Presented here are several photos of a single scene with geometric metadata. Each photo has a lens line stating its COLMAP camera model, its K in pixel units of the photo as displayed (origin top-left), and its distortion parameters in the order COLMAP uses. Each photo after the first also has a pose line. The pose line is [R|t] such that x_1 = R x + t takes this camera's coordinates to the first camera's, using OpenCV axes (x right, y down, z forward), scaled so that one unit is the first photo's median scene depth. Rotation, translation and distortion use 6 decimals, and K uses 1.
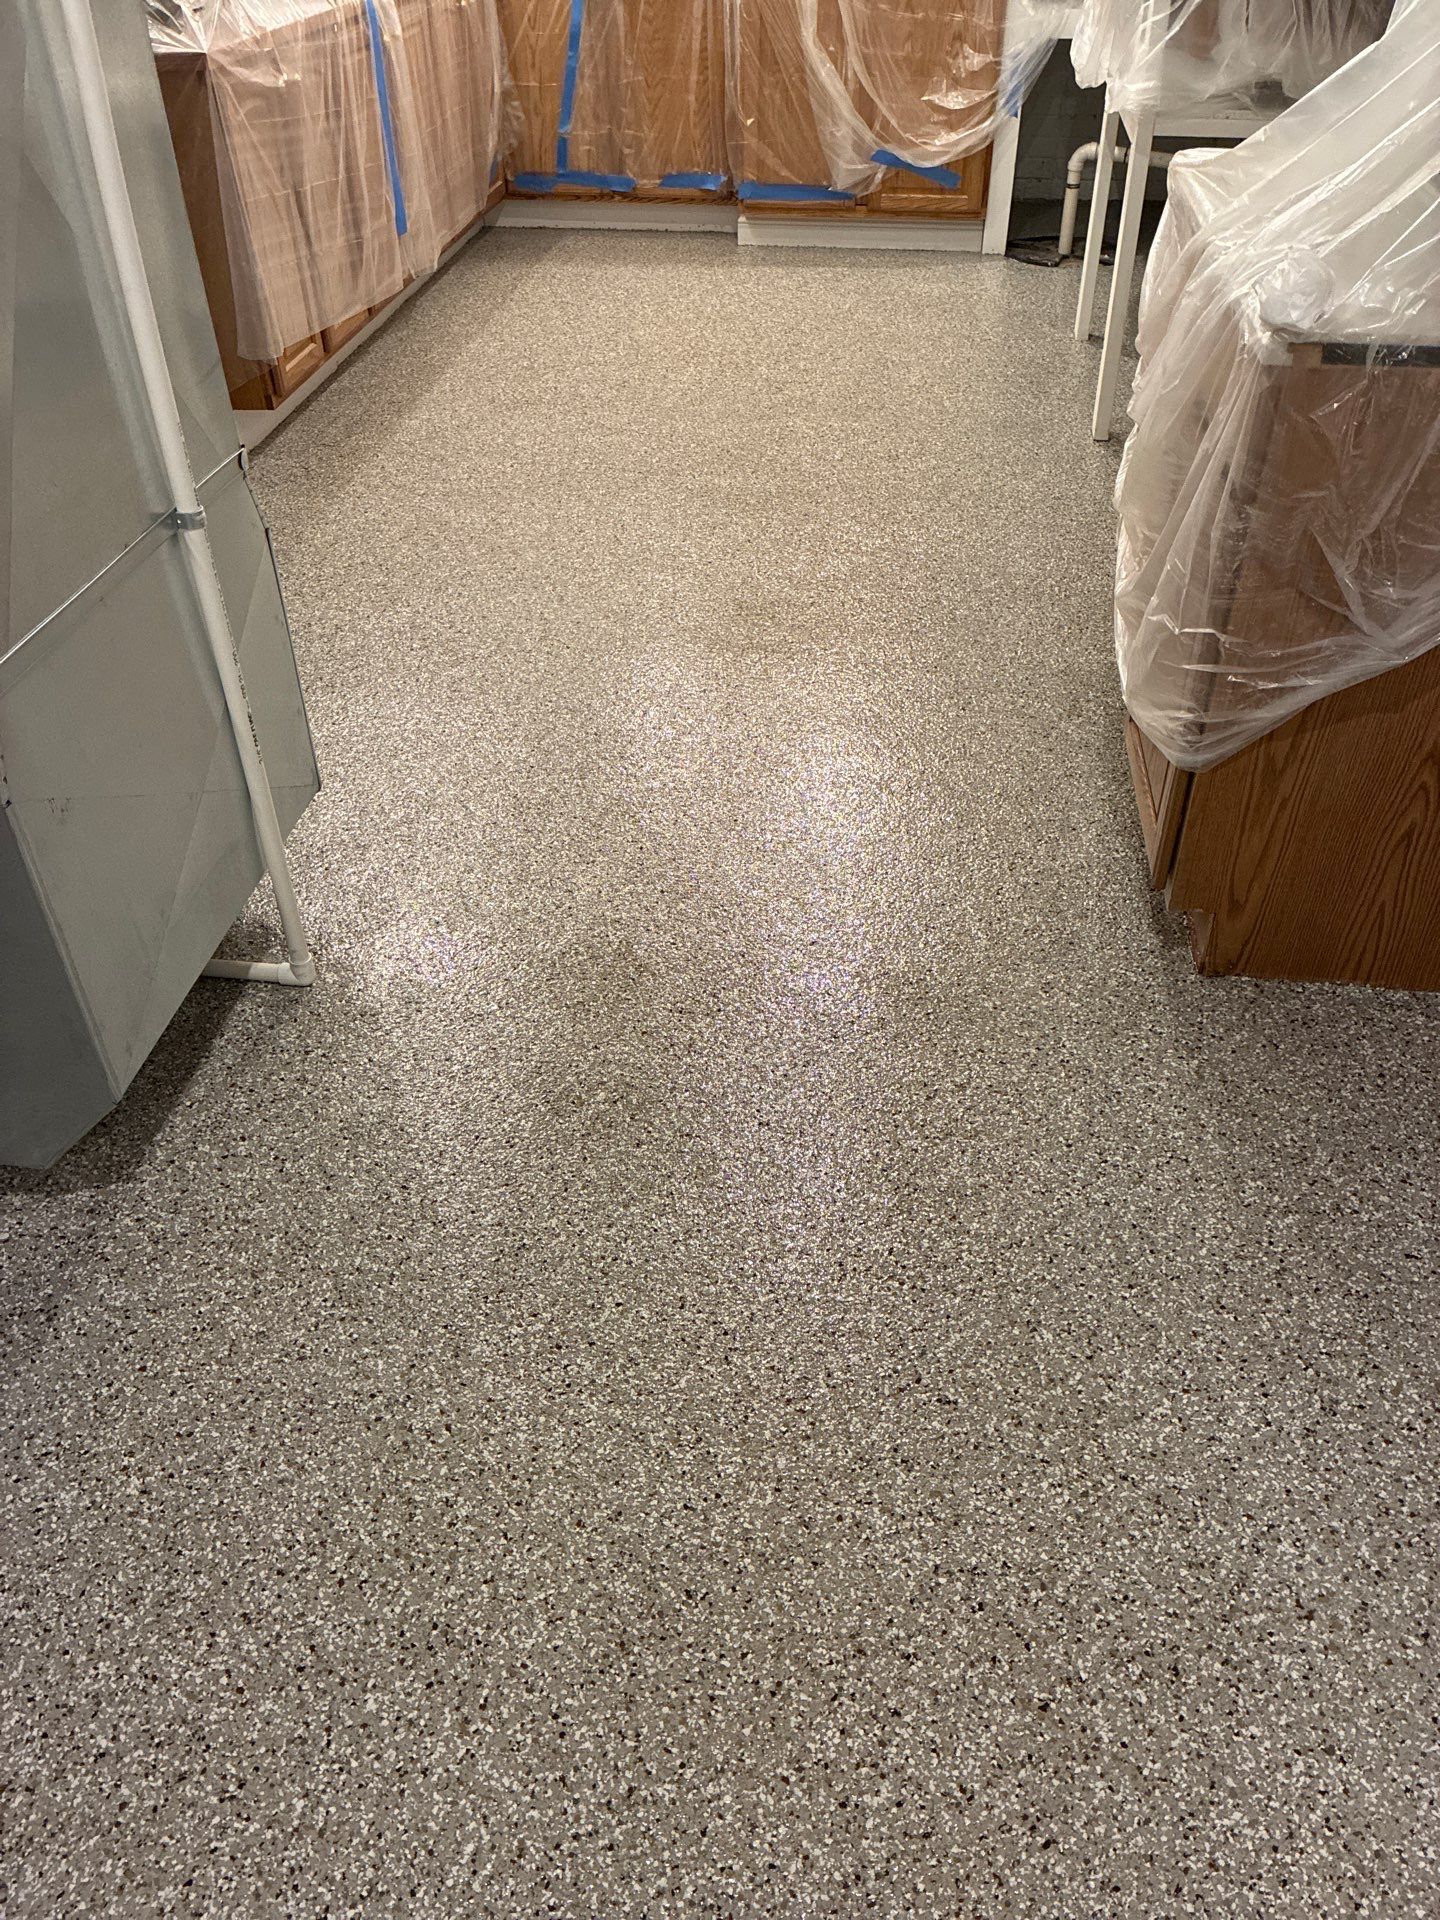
lens RADIAL K [[1447.7, 0, 717.8], [0, 1447.7, 952.4], [0, 0, 1]] dist [0.053161, -0.077173]
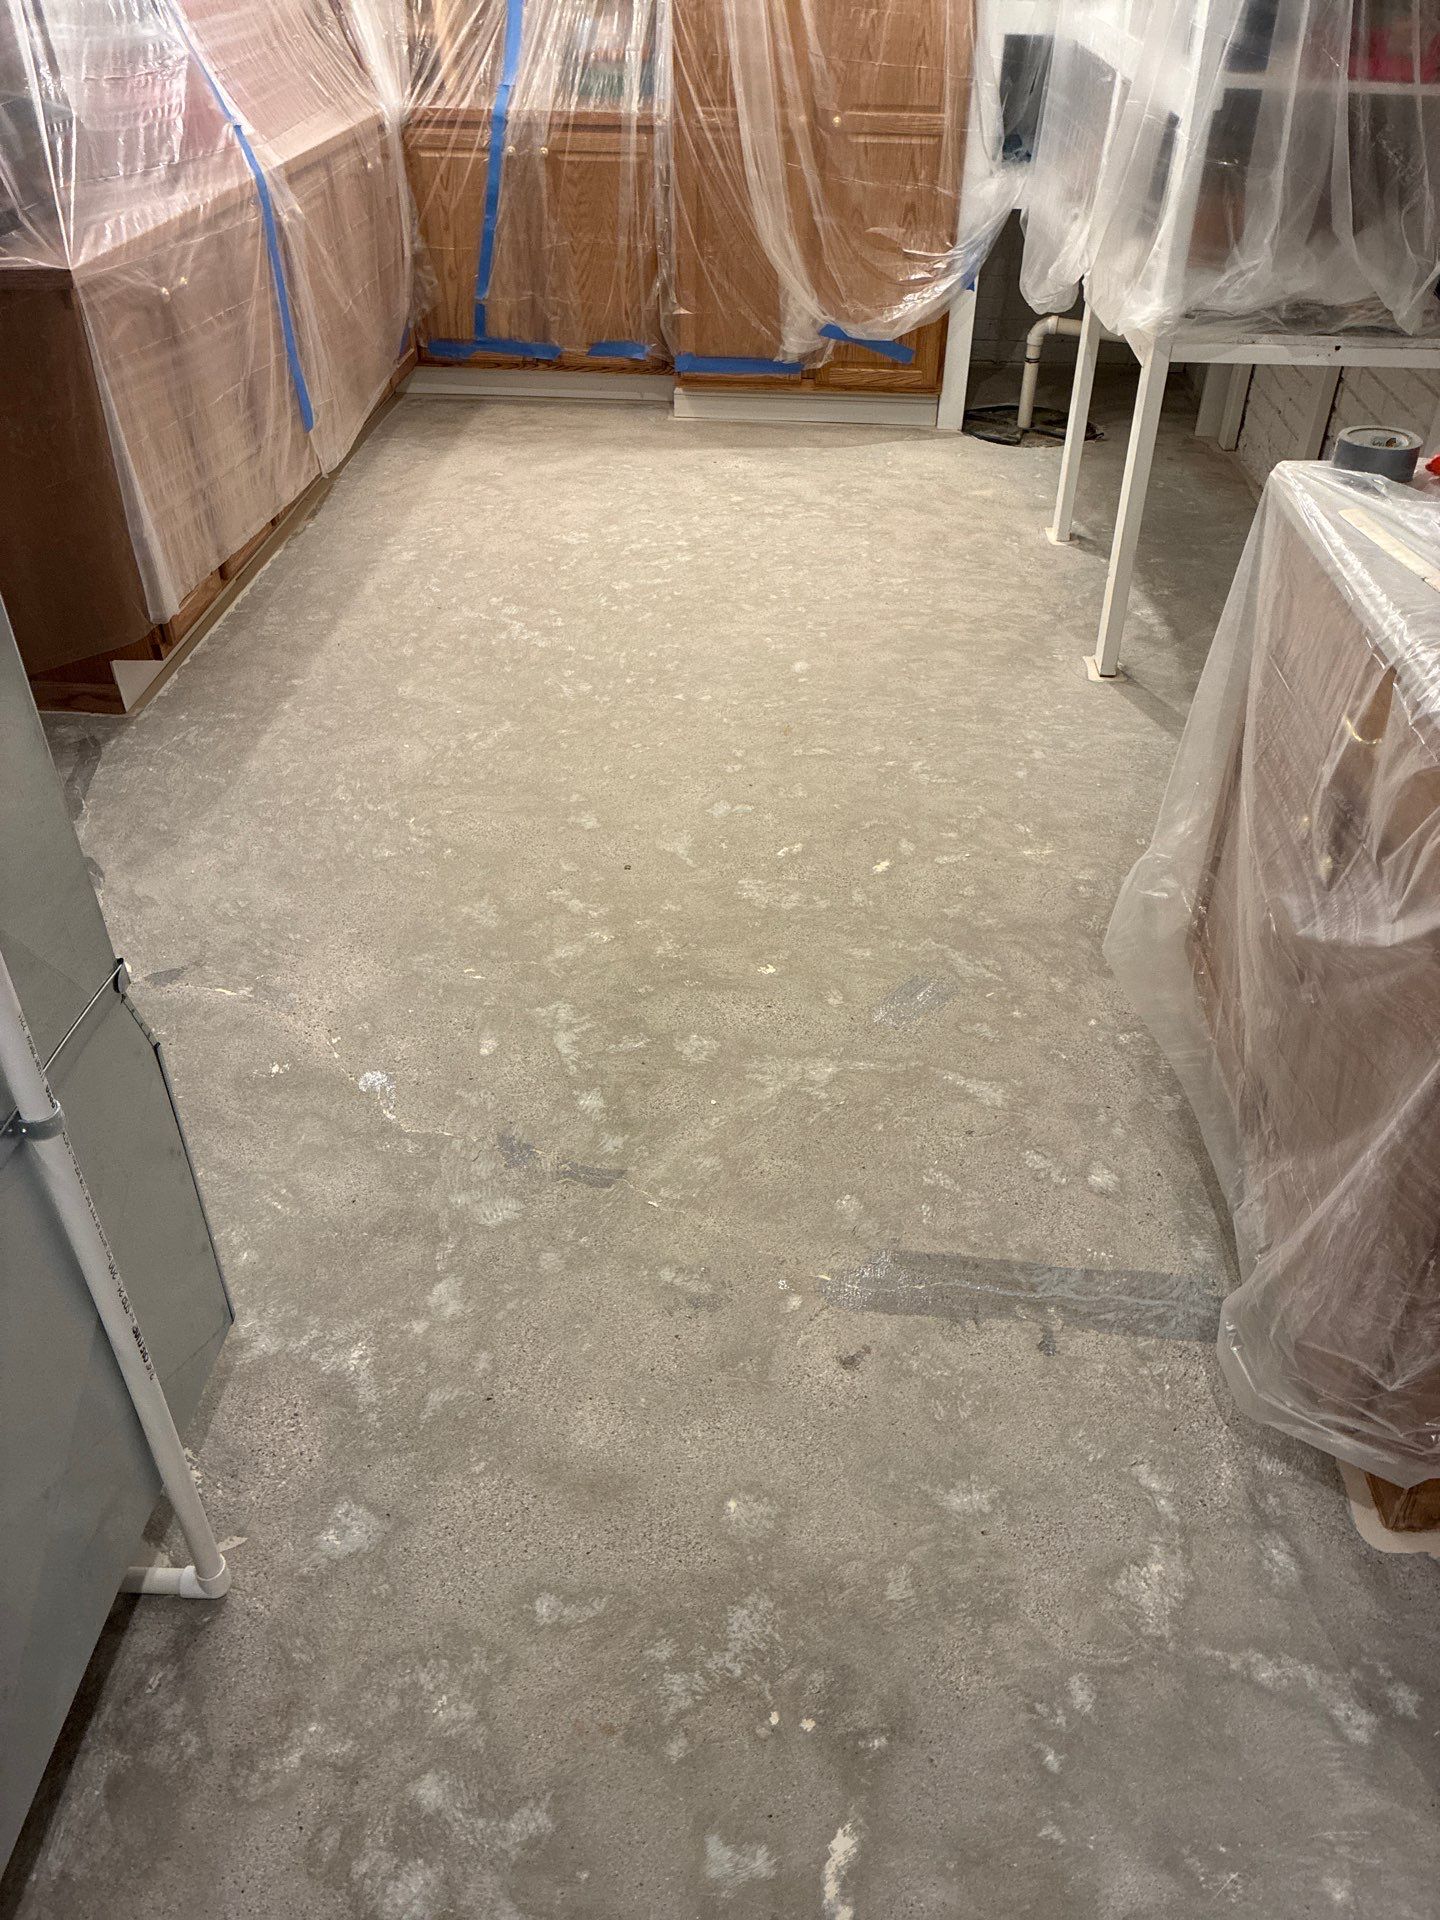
lens RADIAL K [[1447.7, 0, 732.2], [0, 1447.7, 958.7], [0, 0, 1]] dist [0.053161, -0.077173]
pose [[0.996844, -0.028681, 0.074018, -0.029225], [0.031607, 0.998752, -0.038659, -0.110236], [-0.072817, 0.040876, 0.996507, 0.096703]]
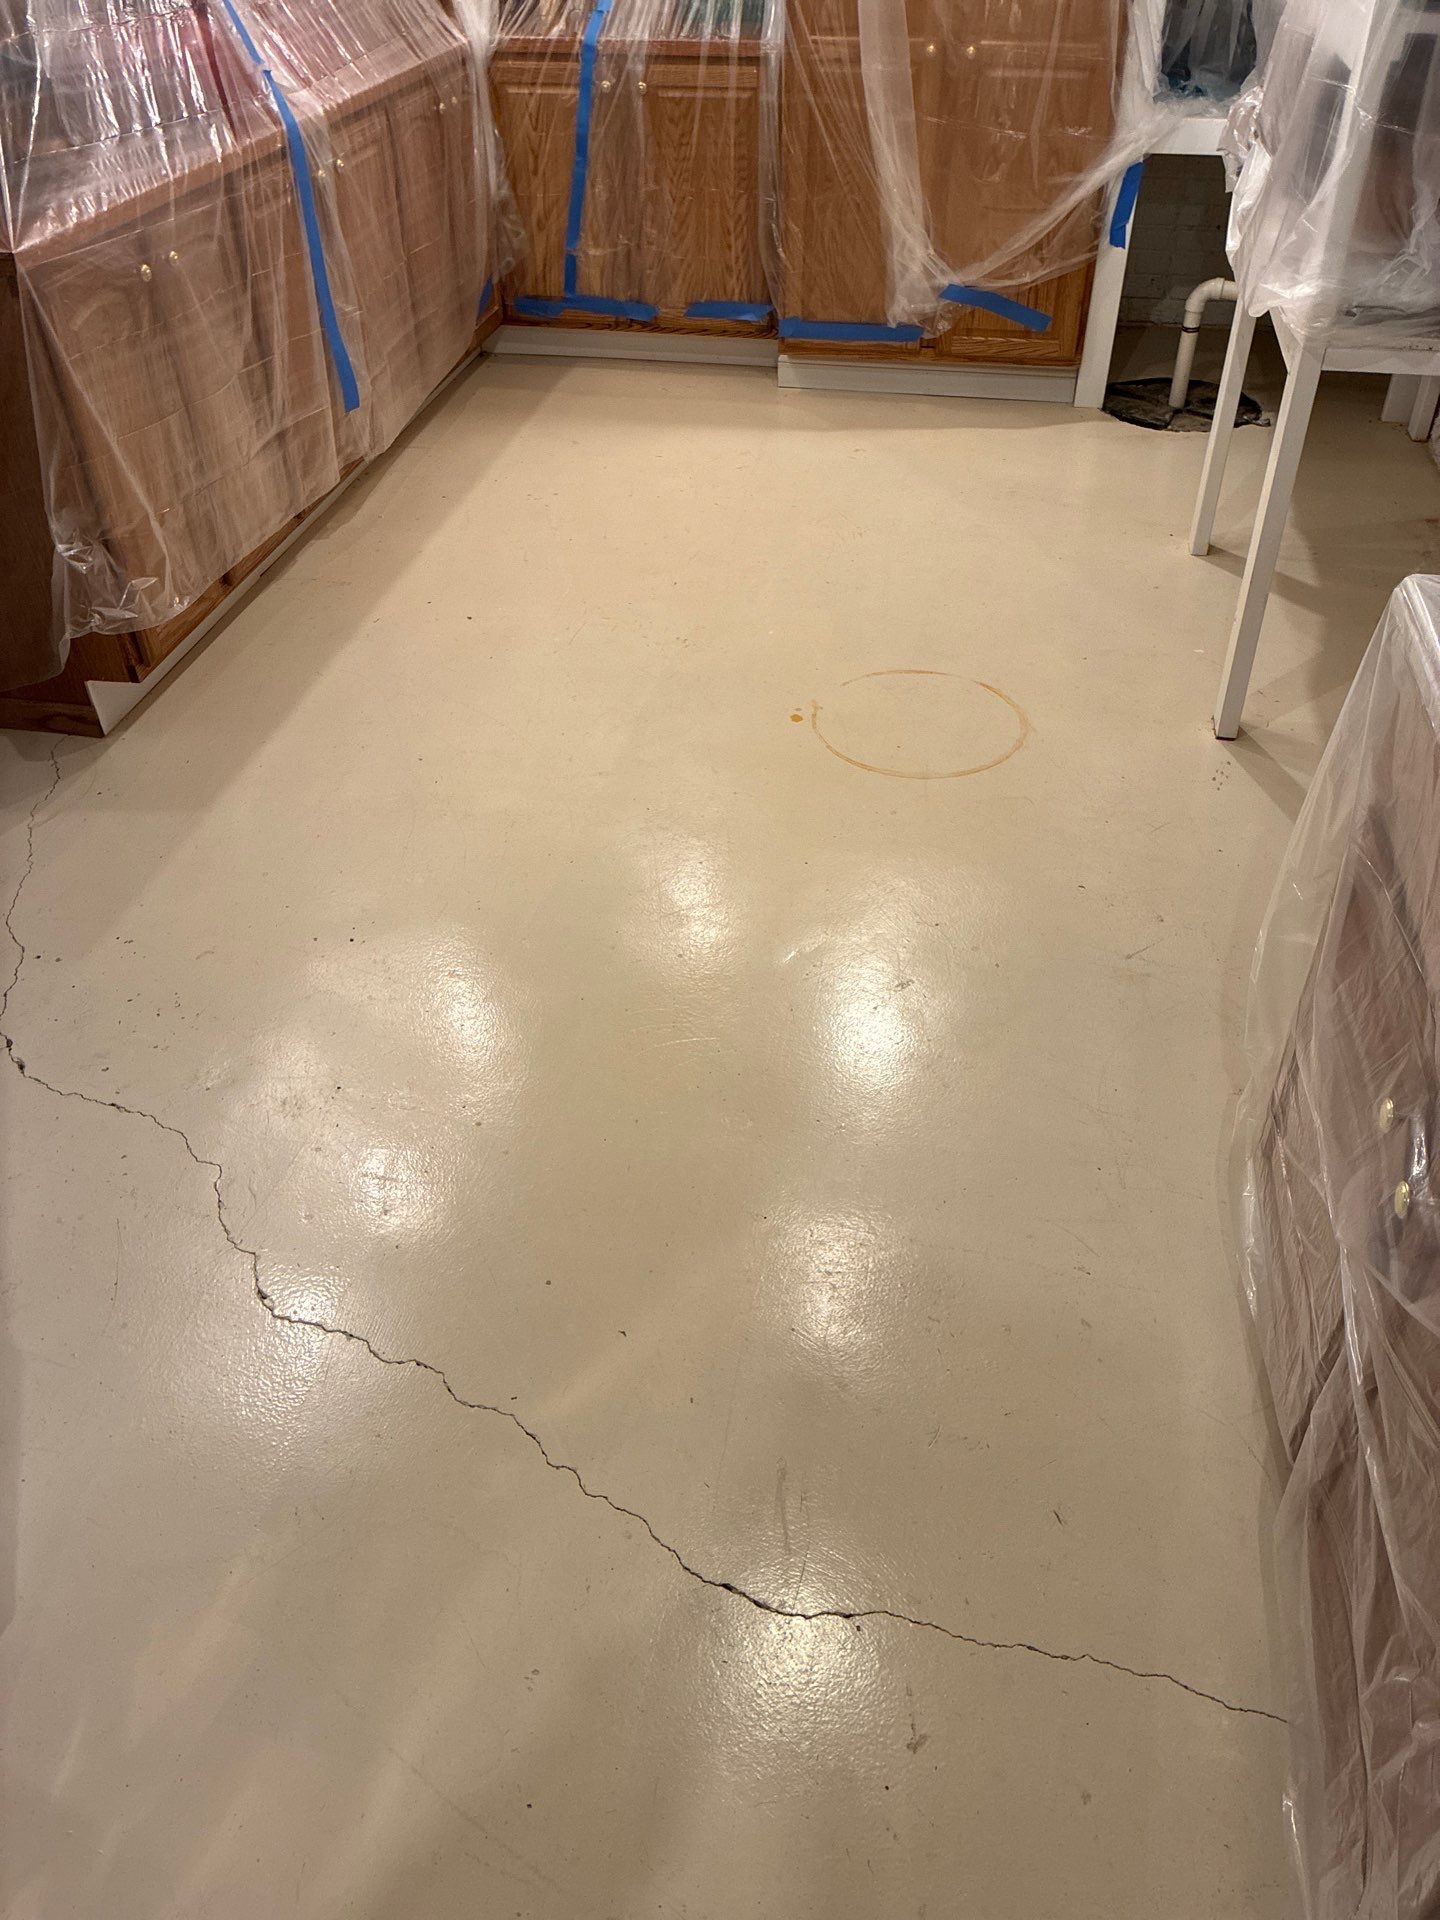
lens RADIAL K [[1447.7, 0, 712.6], [0, 1447.7, 965.2], [0, 0, 1]] dist [0.053161, -0.077173]
pose [[0.998294, 0.034597, -0.047039, 0.028386], [-0.033950, 0.999318, 0.014494, -0.173704], [0.047509, -0.012872, 0.998788, 0.172401]]
